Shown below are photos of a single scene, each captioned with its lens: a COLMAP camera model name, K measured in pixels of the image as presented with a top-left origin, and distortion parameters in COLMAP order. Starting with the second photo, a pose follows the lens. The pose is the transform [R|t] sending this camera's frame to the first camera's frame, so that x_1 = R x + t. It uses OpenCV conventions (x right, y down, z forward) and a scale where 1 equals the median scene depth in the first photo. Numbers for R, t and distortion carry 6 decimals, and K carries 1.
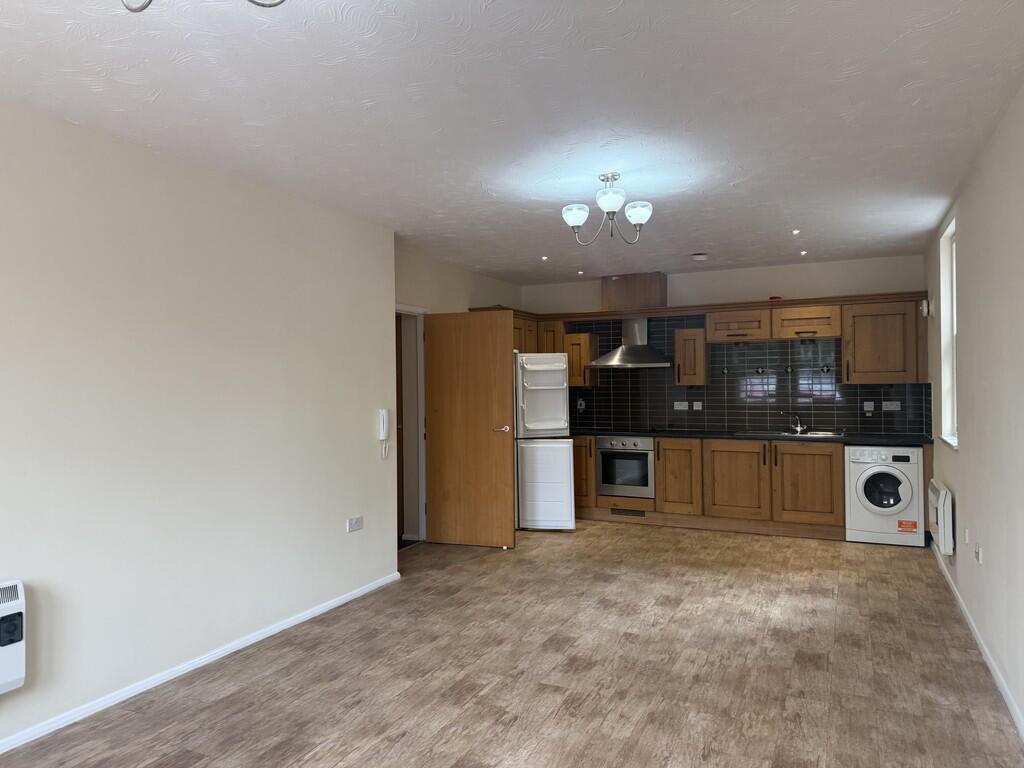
lens RADIAL K [[719.3, 0, 508.0], [0, 719.3, 384.1], [0, 0, 1]] dist [0.008755, 0.000834]
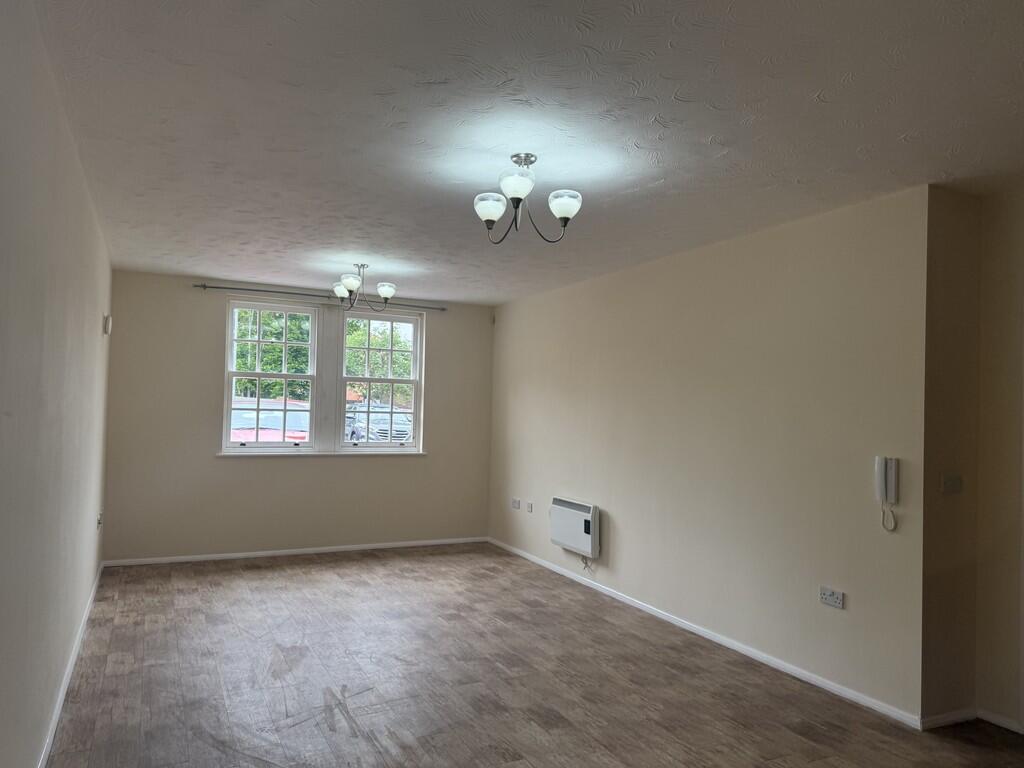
lens RADIAL K [[719.3, 0, 507.5], [0, 719.3, 383.5], [0, 0, 1]] dist [0.008755, 0.000834]
pose [[-0.621450, -0.028891, -0.782921, 0.809727], [-0.017814, 0.999583, -0.022747, -0.021782], [0.783251, -0.000189, -0.621705, 1.538906]]
